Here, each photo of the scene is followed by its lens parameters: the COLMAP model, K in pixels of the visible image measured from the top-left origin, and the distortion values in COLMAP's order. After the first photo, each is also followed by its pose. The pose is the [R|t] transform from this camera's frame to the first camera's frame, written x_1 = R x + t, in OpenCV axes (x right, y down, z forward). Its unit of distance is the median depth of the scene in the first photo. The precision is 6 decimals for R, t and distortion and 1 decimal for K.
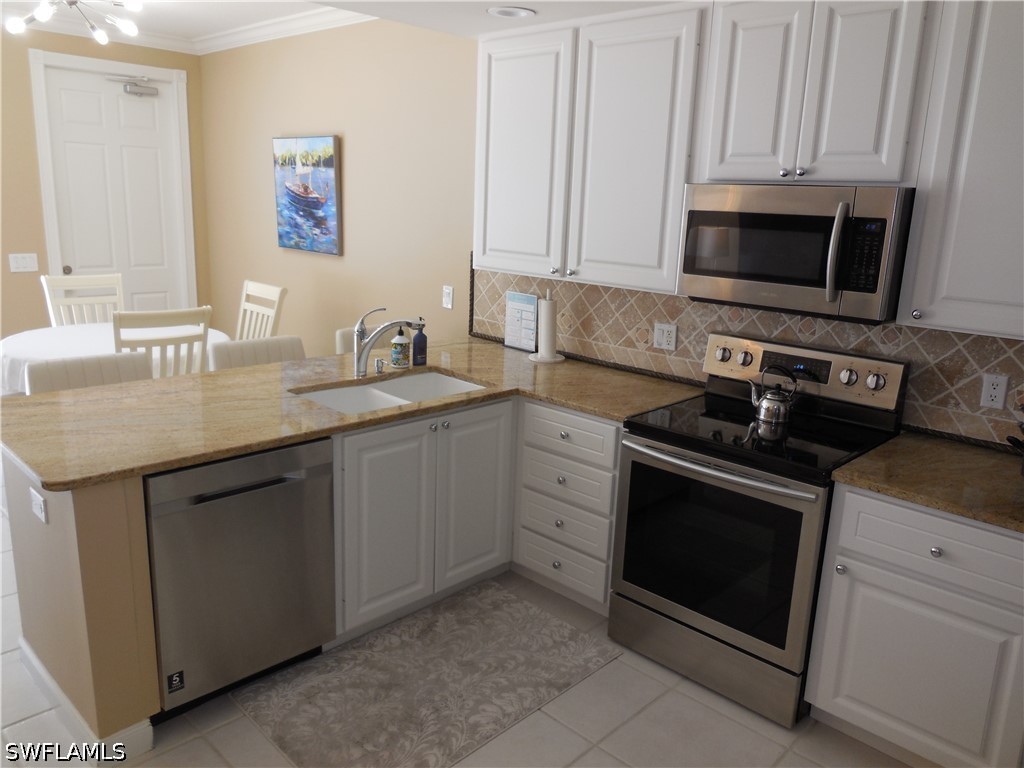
lens RADIAL K [[770.8, 0, 510.9], [0, 770.8, 387.3], [0, 0, 1]] dist [-0.013539, 0.005926]
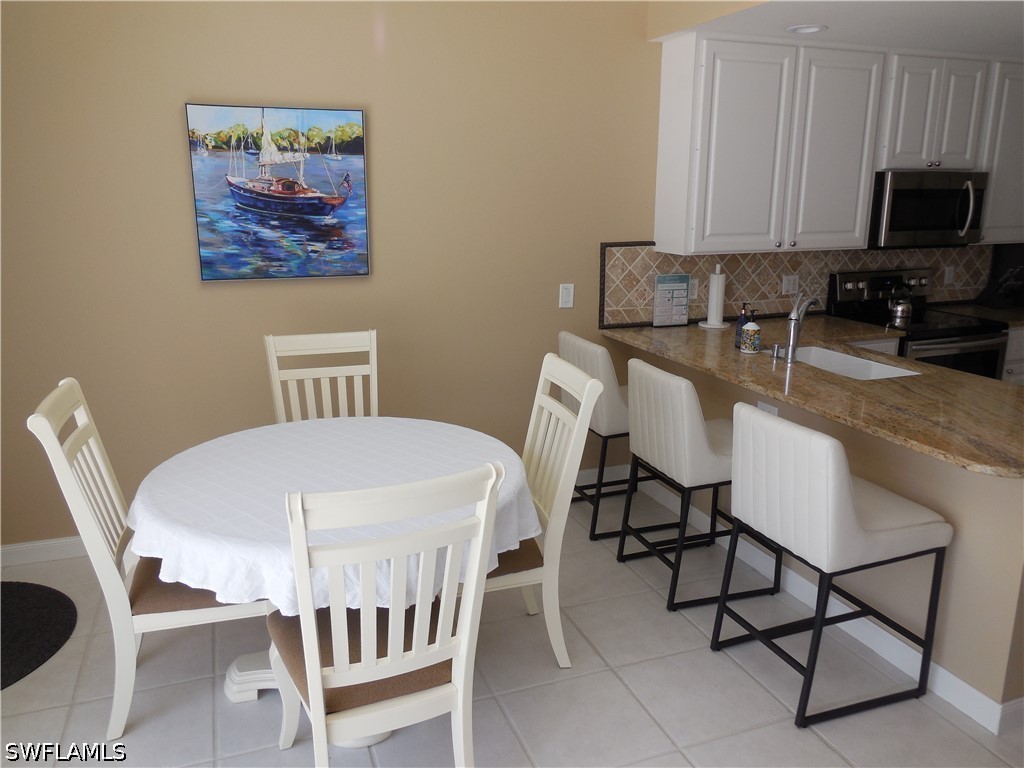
lens RADIAL K [[770.8, 0, 511.8], [0, 770.8, 386.0], [0, 0, 1]] dist [-0.013539, 0.005926]
pose [[0.424582, -0.261537, 0.866792, -0.858043], [0.235046, 0.956385, 0.173437, -0.172073], [-0.874348, 0.130098, 0.467537, 0.575643]]
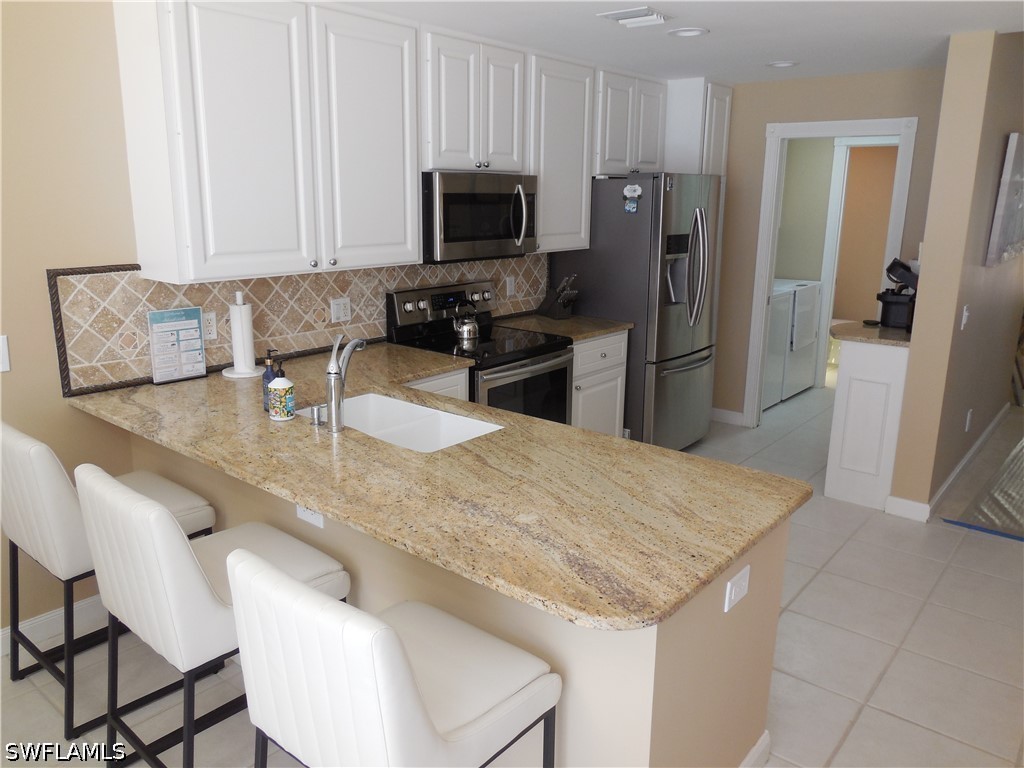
lens RADIAL K [[770.8, 0, 515.6], [0, 770.8, 383.6], [0, 0, 1]] dist [-0.013539, 0.005926]
pose [[-0.086726, -0.280542, 0.955916, -0.626072], [0.220433, 0.930344, 0.293036, -0.163980], [-0.971539, 0.236130, -0.018845, 0.565361]]
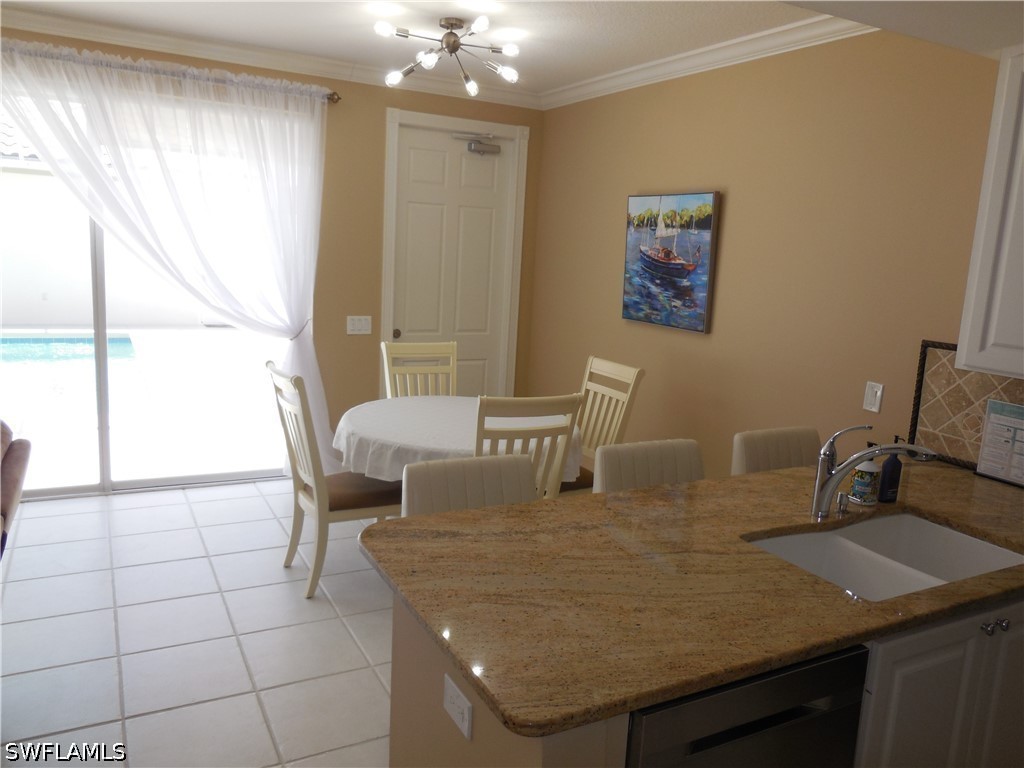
lens RADIAL K [[770.8, 0, 512.5], [0, 770.8, 389.5], [0, 0, 1]] dist [-0.013539, 0.005926]
pose [[0.953521, 0.062144, -0.294849, -0.179578], [-0.083478, 0.994682, -0.060318, -0.044095], [0.289533, 0.082128, 0.953638, 0.154659]]
